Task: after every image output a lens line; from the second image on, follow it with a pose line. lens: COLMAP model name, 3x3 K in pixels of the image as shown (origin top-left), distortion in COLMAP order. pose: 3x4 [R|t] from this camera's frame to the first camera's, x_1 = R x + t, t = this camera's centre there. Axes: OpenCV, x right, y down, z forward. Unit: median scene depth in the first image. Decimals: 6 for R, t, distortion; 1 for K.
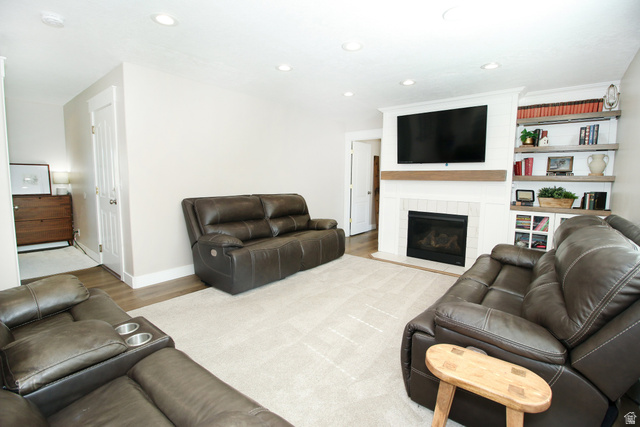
lens RADIAL K [[291.8, 0, 321.7], [0, 291.8, 208.6], [0, 0, 1]] dist [0.001395, -0.015461]
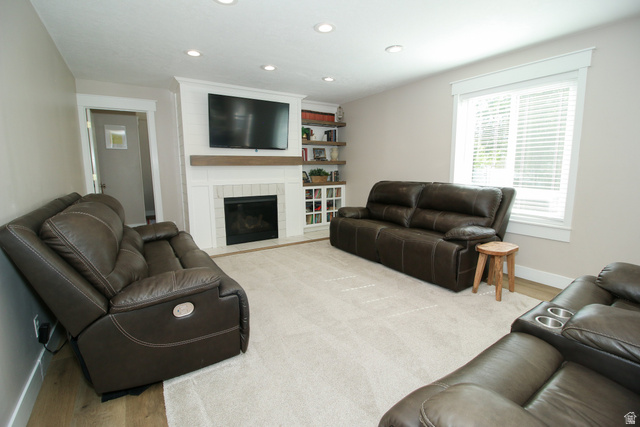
lens RADIAL K [[291.8, 0, 321.7], [0, 291.8, 208.6], [0, 0, 1]] dist [0.001395, -0.015461]
pose [[0.313070, -0.150634, 0.937708, -0.623416], [0.105739, 0.986732, 0.123206, -0.052885], [-0.943825, 0.060580, 0.324844, 0.491364]]
